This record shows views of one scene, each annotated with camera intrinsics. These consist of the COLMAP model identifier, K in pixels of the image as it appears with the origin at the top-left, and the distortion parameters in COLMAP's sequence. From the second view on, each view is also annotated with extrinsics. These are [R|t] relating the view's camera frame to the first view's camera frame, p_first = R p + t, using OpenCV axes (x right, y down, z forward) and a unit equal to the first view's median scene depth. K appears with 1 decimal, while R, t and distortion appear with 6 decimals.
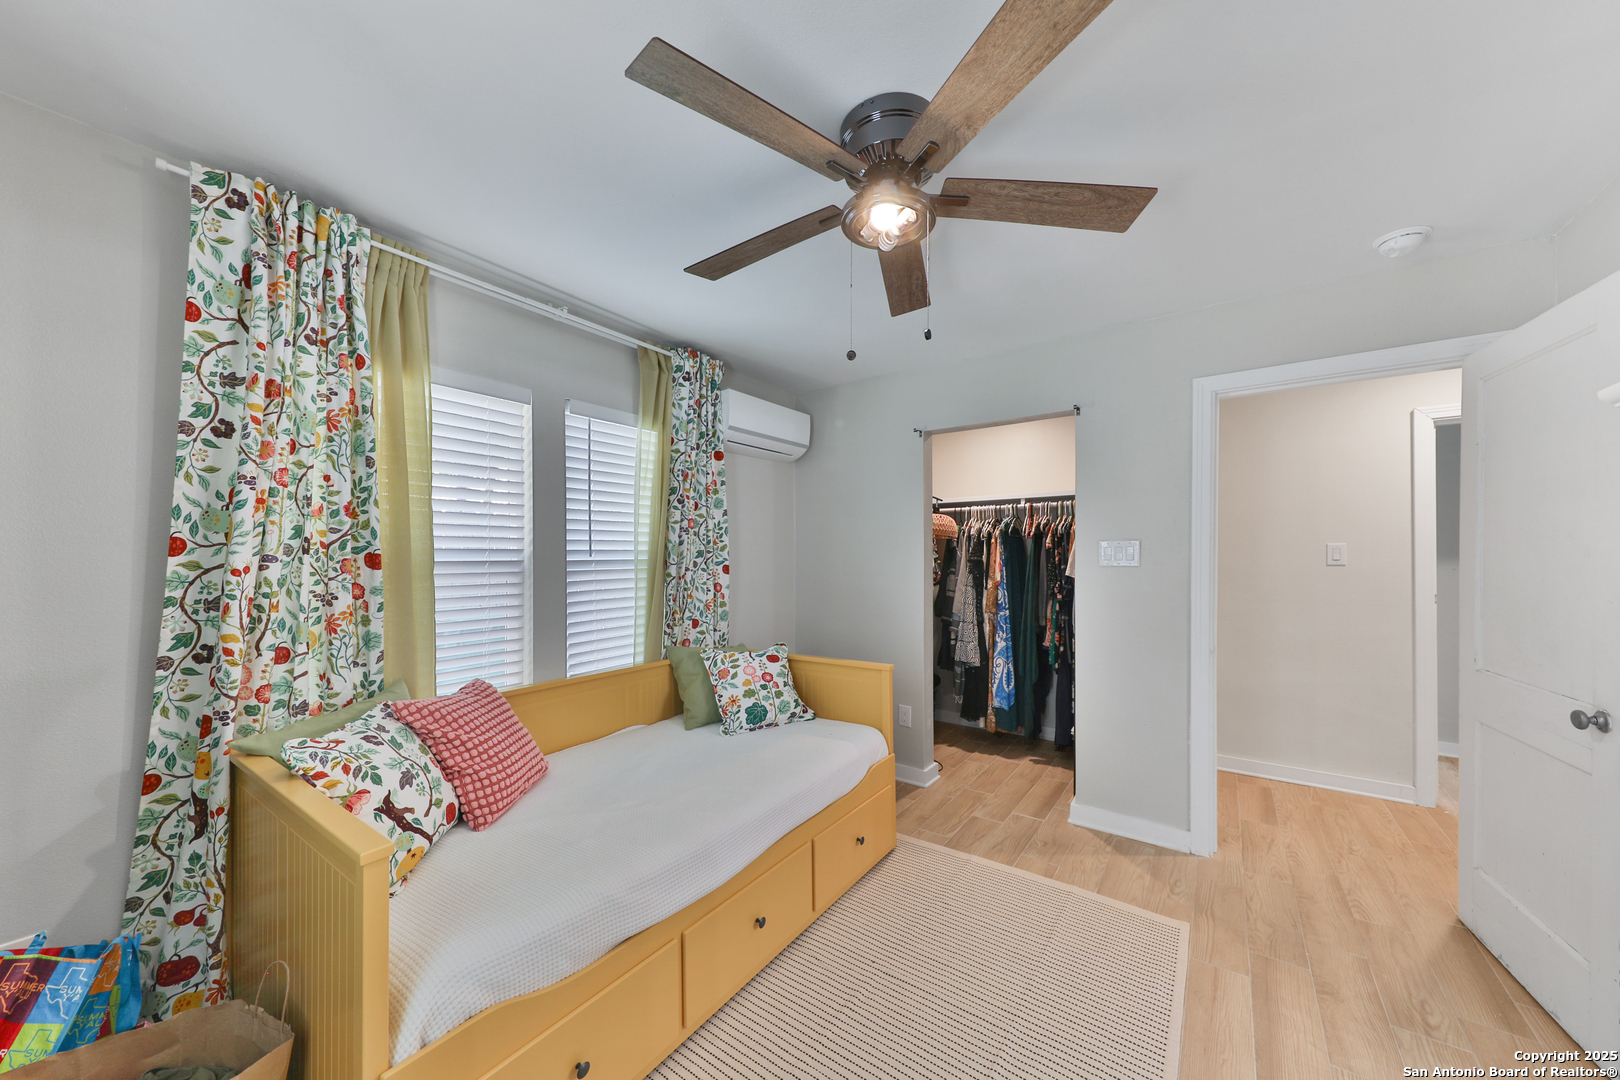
lens RADIAL K [[559.8, 0, 807.2], [0, 559.8, 559.8], [0, 0, 1]] dist [-0.000786, -0.000070]
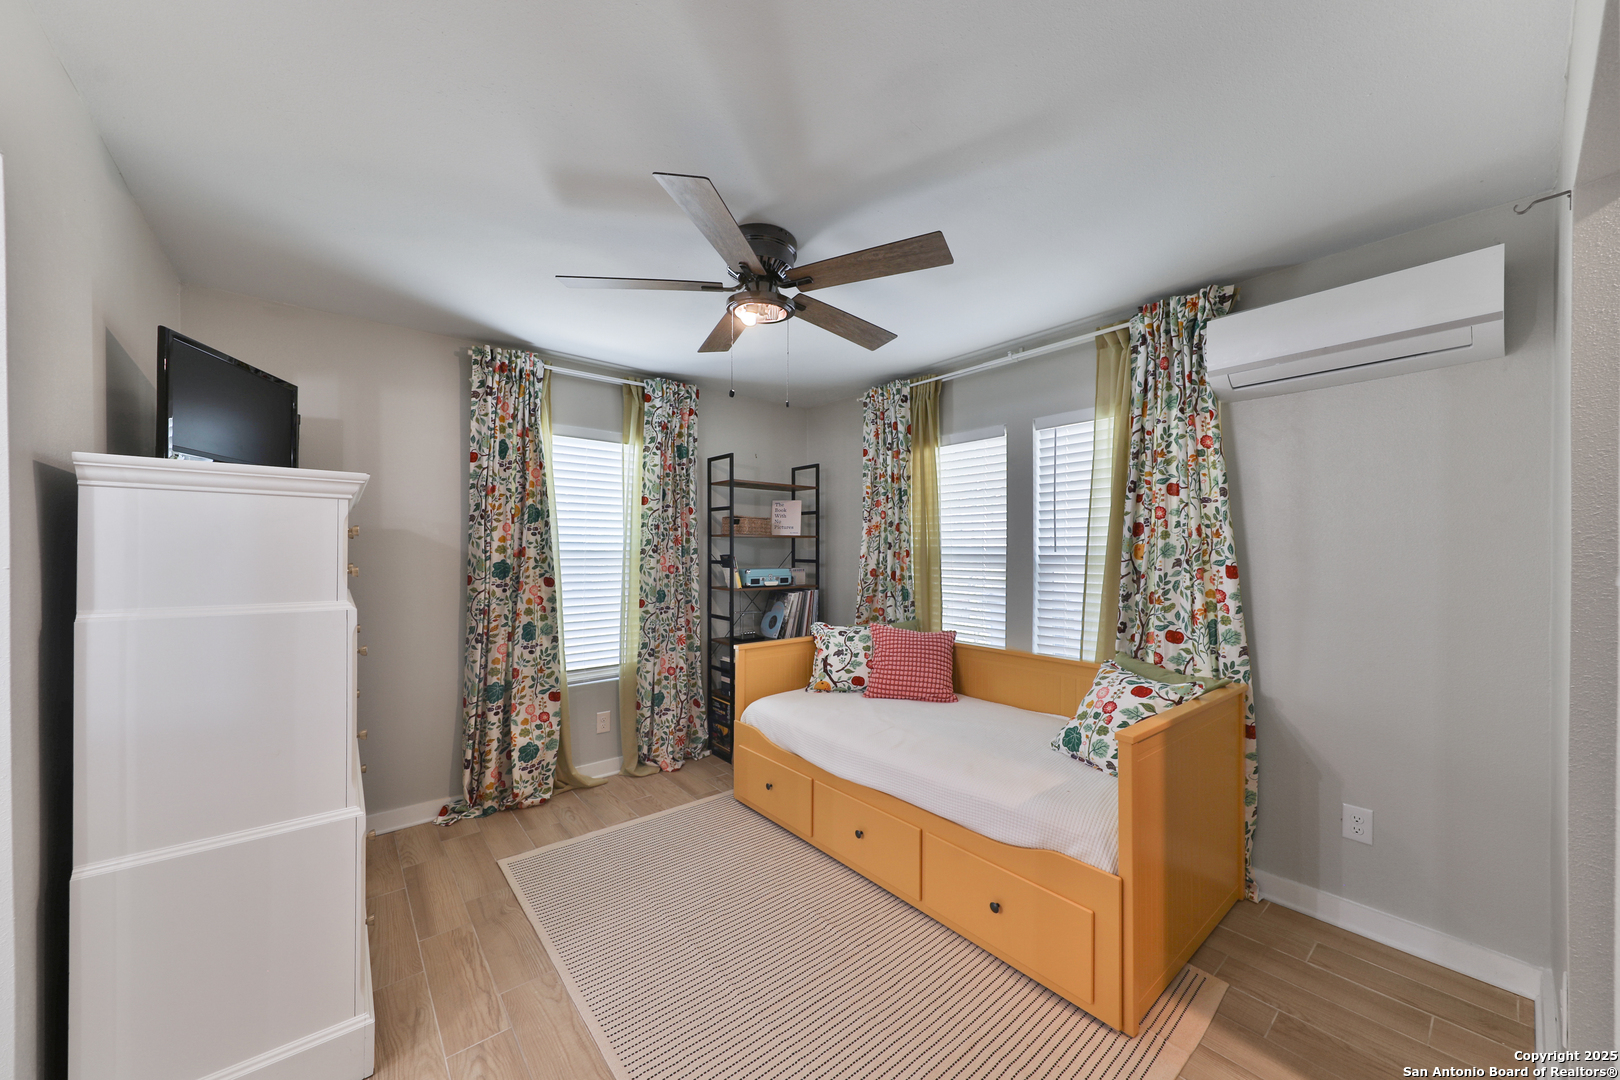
lens RADIAL K [[547.7, 0, 814.3], [0, 547.7, 548.9], [0, 0, 1]] dist [-0.008641, -0.000195]
pose [[-0.224029, -0.000111, -0.974582, 0.795399], [-0.009314, 0.999955, 0.002027, -0.010046], [0.974538, 0.009531, -0.224020, 0.795897]]
